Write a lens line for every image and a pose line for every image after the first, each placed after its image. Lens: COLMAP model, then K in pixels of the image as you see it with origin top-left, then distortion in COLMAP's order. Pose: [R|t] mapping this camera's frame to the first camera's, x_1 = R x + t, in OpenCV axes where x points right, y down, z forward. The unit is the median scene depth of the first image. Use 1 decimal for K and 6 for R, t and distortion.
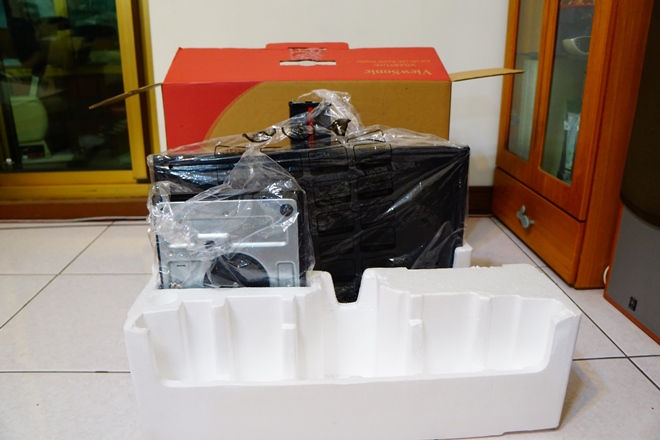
lens RADIAL K [[509.5, 0, 330.0], [0, 509.5, 220.0], [0, 0, 1]] dist [-0.323979, 0.254067]
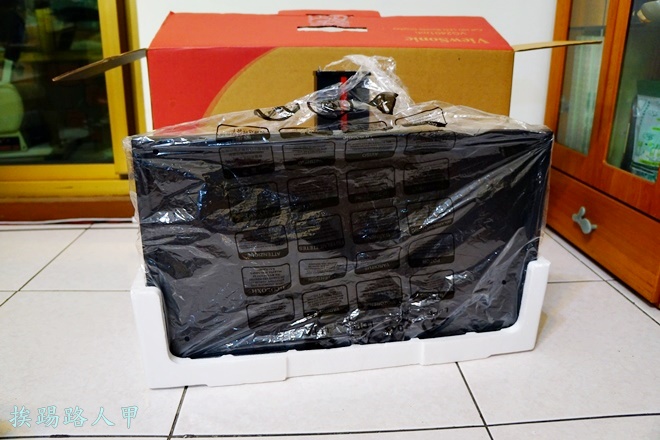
lens RADIAL K [[509.5, 0, 330.0], [0, 509.5, 220.0], [0, 0, 1]] dist [-0.323979, 0.254067]
pose [[0.999892, 0.002203, 0.014500, -0.061855], [-0.002231, 0.999996, 0.001931, -0.009026], [-0.014496, -0.001963, 0.999893, 0.219291]]
